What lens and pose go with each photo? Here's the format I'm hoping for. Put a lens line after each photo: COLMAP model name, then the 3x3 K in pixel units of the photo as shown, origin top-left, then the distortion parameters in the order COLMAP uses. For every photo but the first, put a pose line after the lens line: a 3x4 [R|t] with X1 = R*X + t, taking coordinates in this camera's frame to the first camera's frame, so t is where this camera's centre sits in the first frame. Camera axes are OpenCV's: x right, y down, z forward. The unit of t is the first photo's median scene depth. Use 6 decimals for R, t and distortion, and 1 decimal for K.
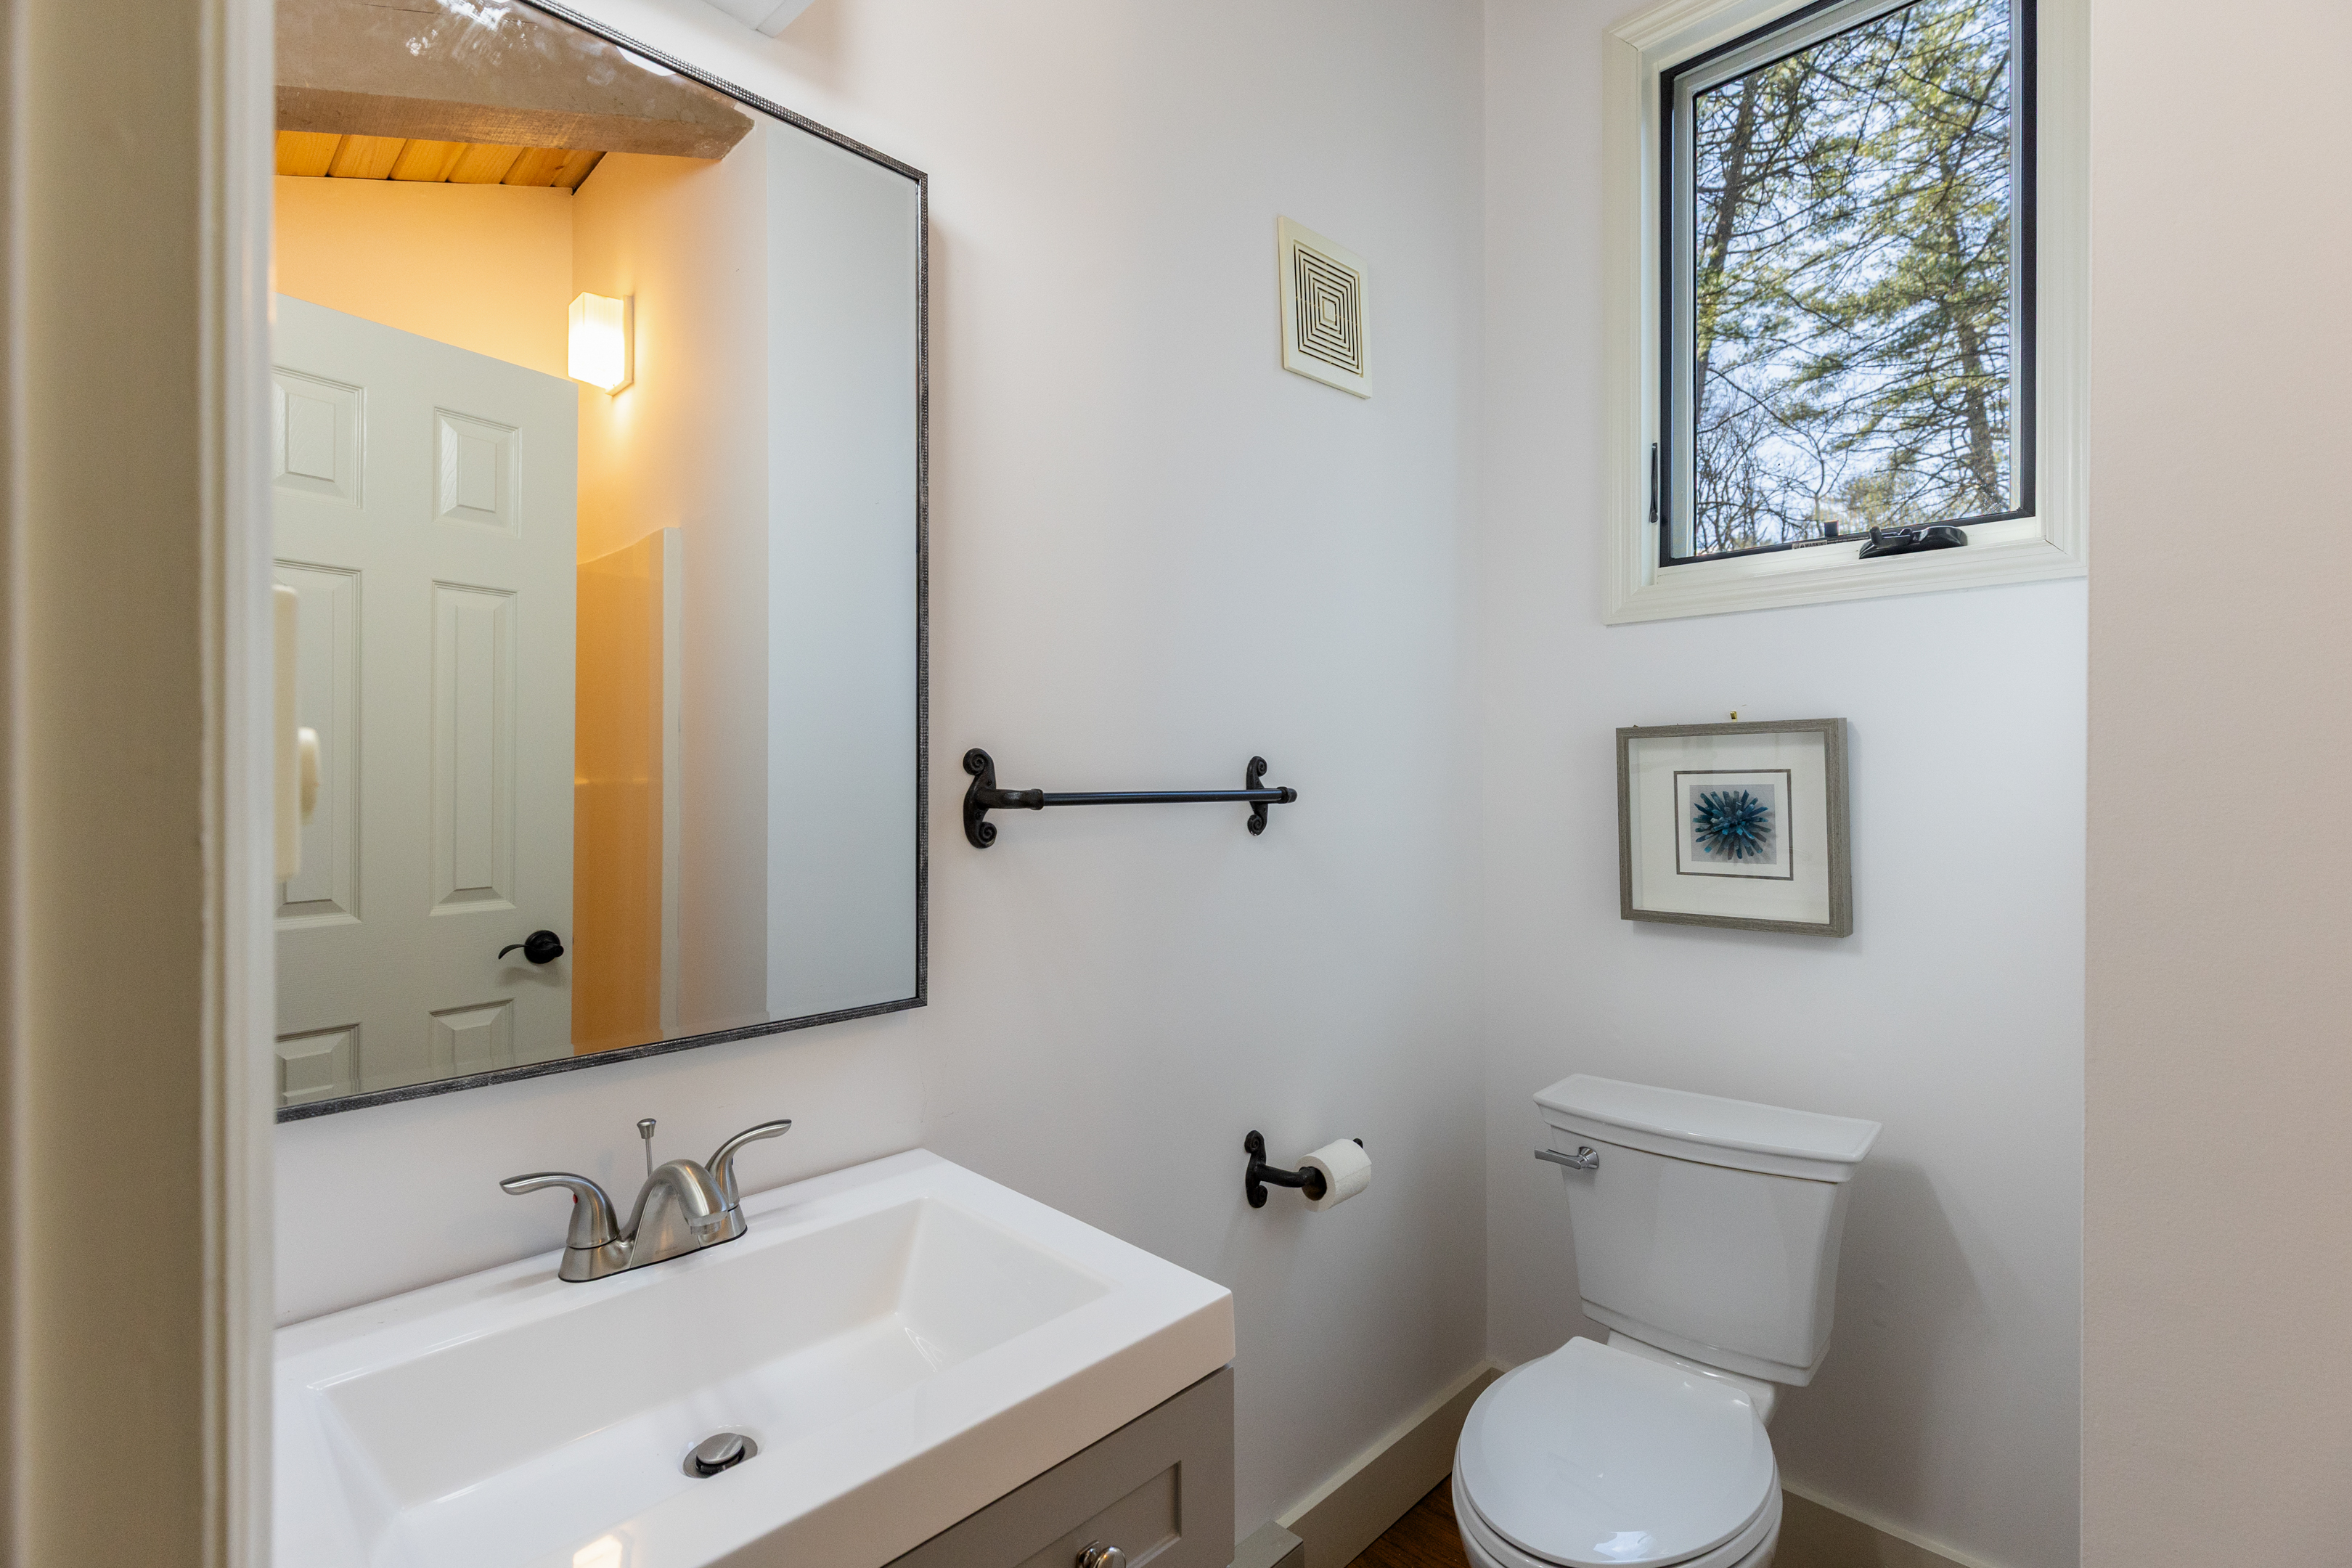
lens RADIAL K [[1060.9, 0, 1273.2], [0, 1060.9, 714.9], [0, 0, 1]] dist [-0.004889, -0.003018]
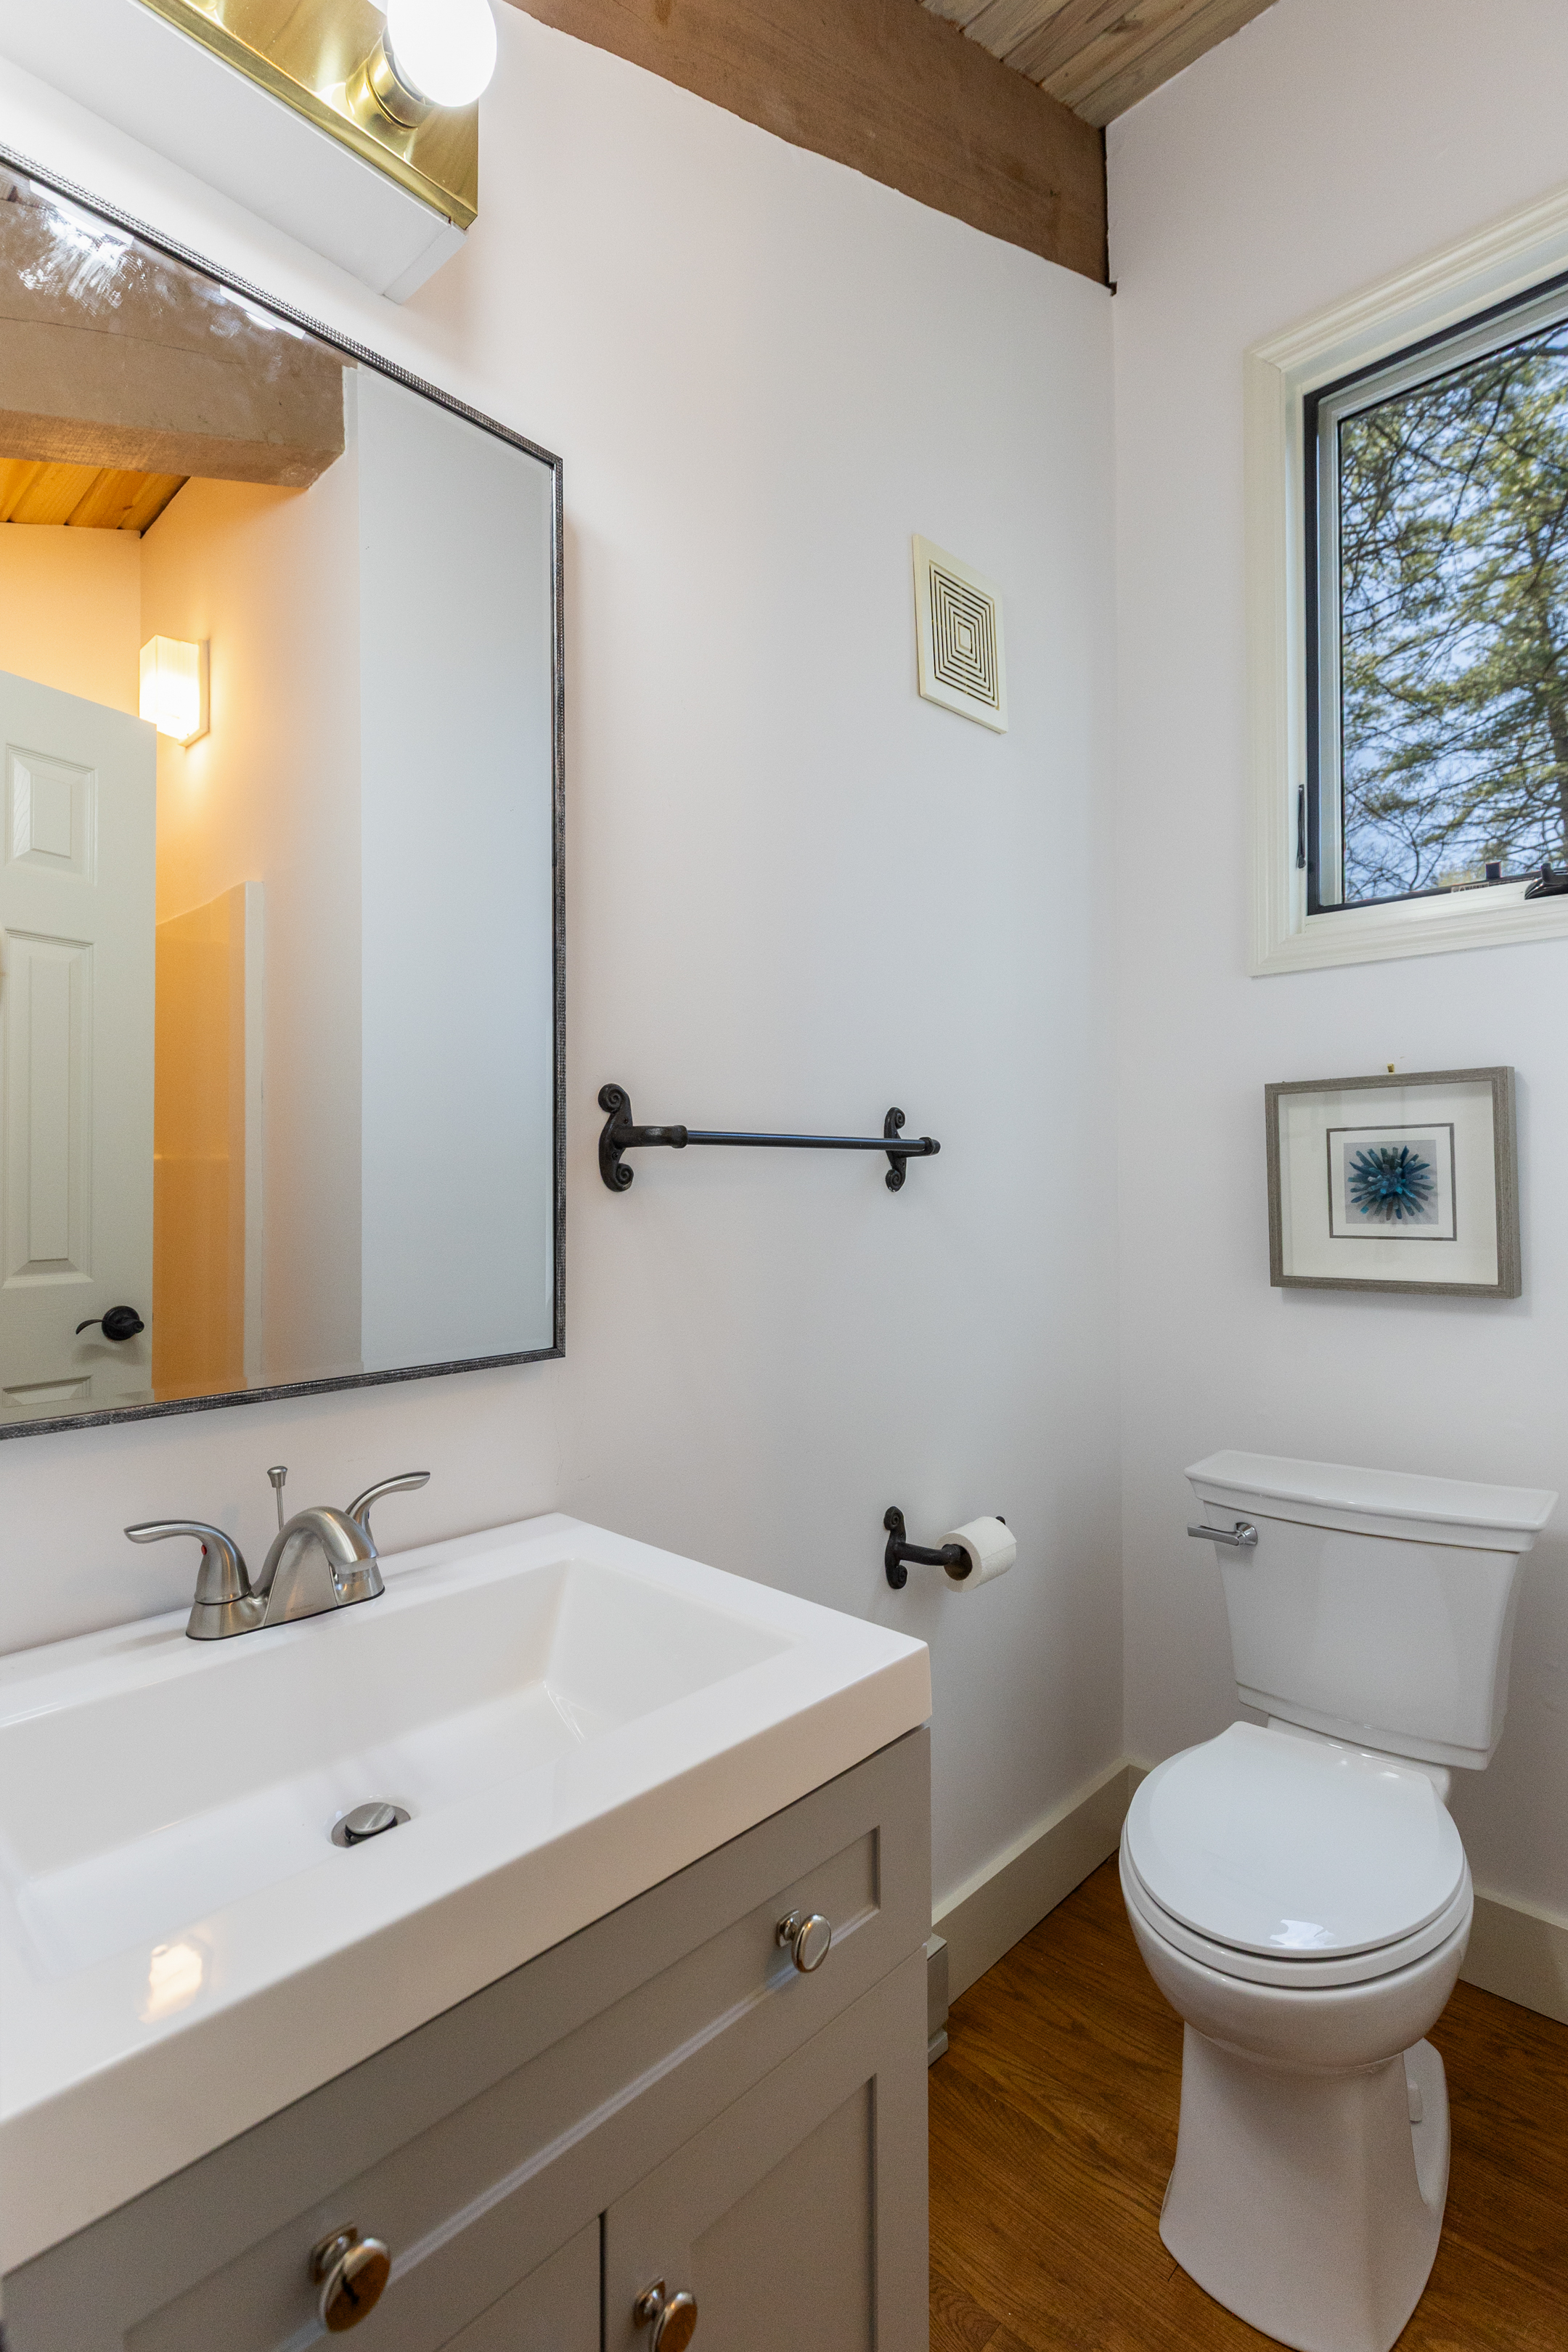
lens RADIAL K [[1060.9, 0, 772.1], [0, 1060.9, 1187.4], [0, 0, 1]] dist [-0.004889, -0.003018]
pose [[0.999965, -0.003325, 0.007656, -0.131049], [0.003317, 0.999994, 0.000938, 0.108693], [-0.007659, -0.000912, 0.999970, 0.061983]]
